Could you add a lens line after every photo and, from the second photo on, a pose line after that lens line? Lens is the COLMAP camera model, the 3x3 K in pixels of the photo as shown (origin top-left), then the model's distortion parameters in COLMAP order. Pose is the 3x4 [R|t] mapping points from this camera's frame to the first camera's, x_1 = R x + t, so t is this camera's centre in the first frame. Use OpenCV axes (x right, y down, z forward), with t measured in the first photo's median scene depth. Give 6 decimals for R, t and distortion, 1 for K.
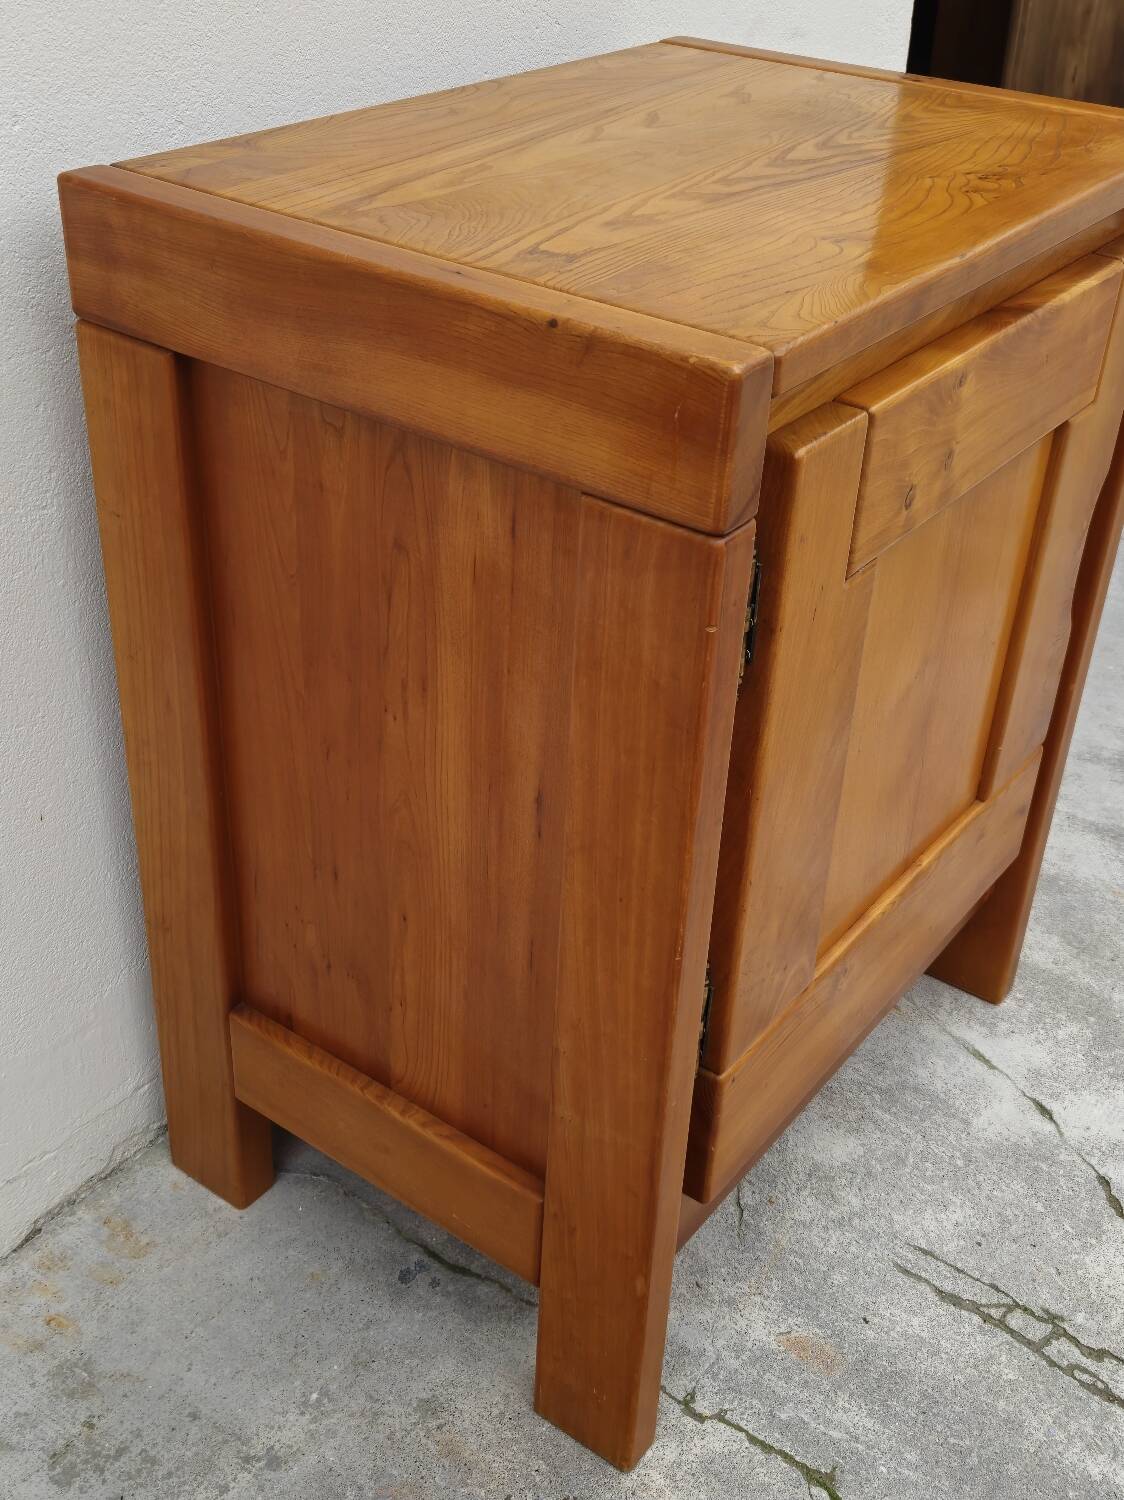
lens RADIAL K [[1665.0, 0, 579.4], [0, 1665.0, 730.4], [0, 0, 1]] dist [0.056298, 0.000000]
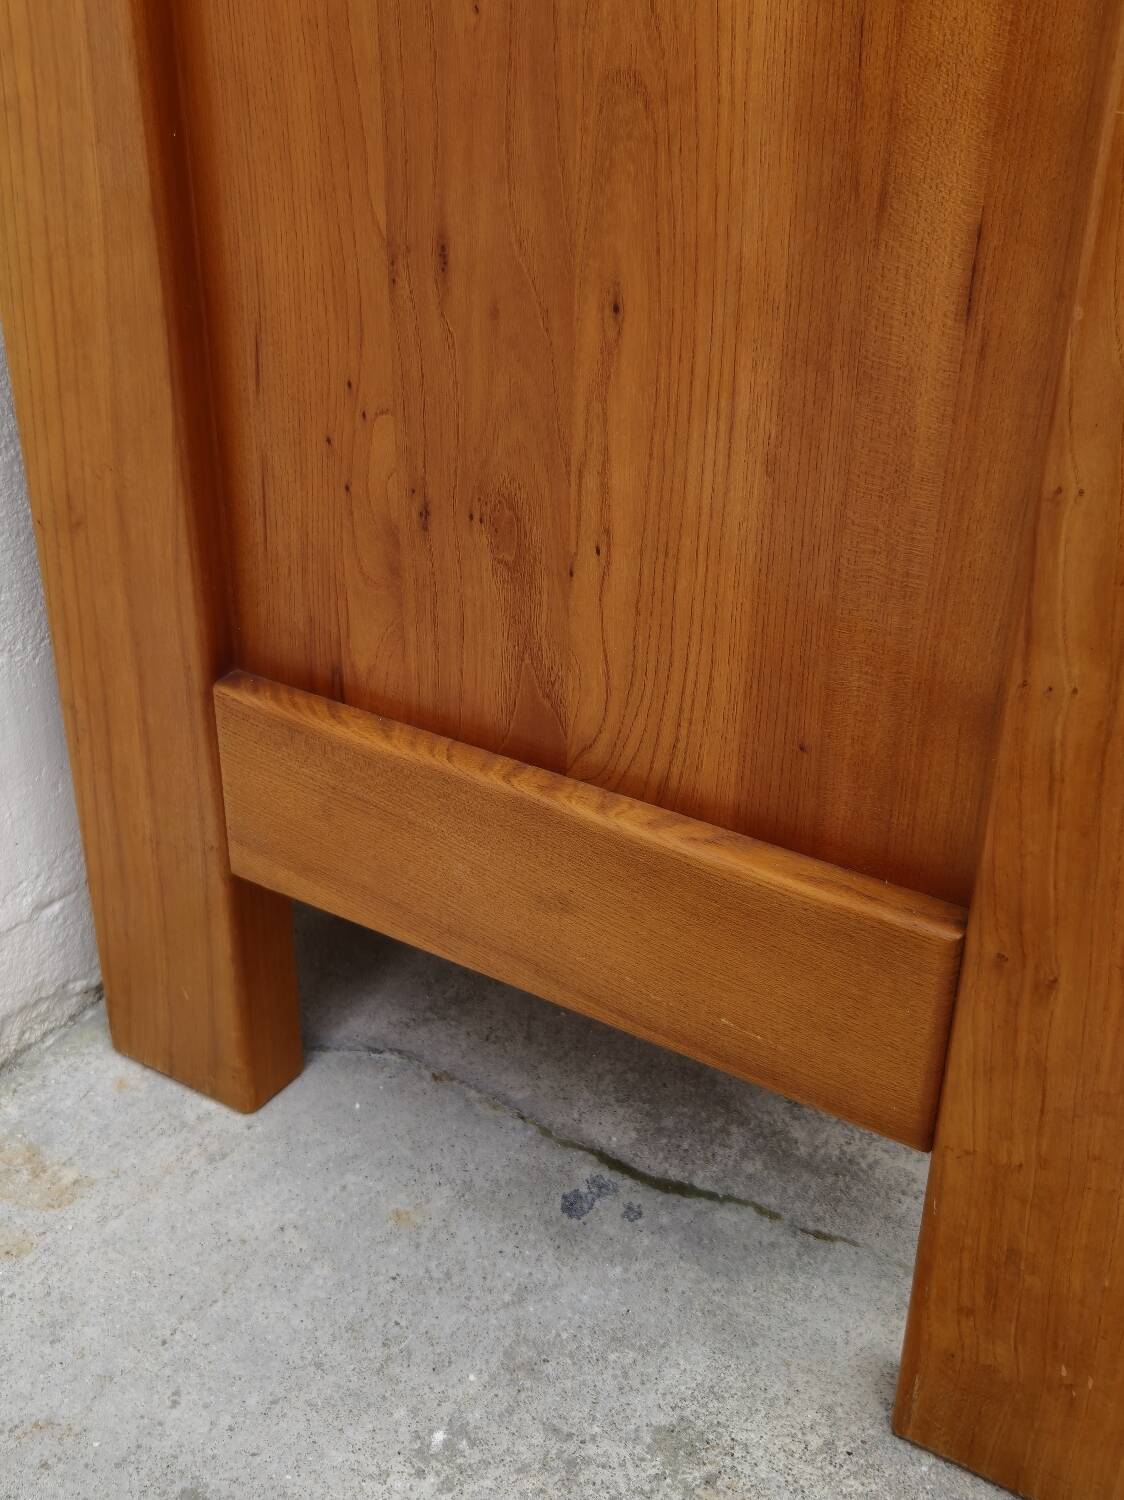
lens RADIAL K [[1702.9, 0, 557.5], [0, 1702.9, 737.5], [0, 0, 1]] dist [0.049614, 0.000000]
pose [[0.997316, -0.063630, 0.036209, -0.124804], [0.065110, 0.997025, -0.041260, 0.211402], [-0.033476, 0.043507, 0.998492, 0.482241]]
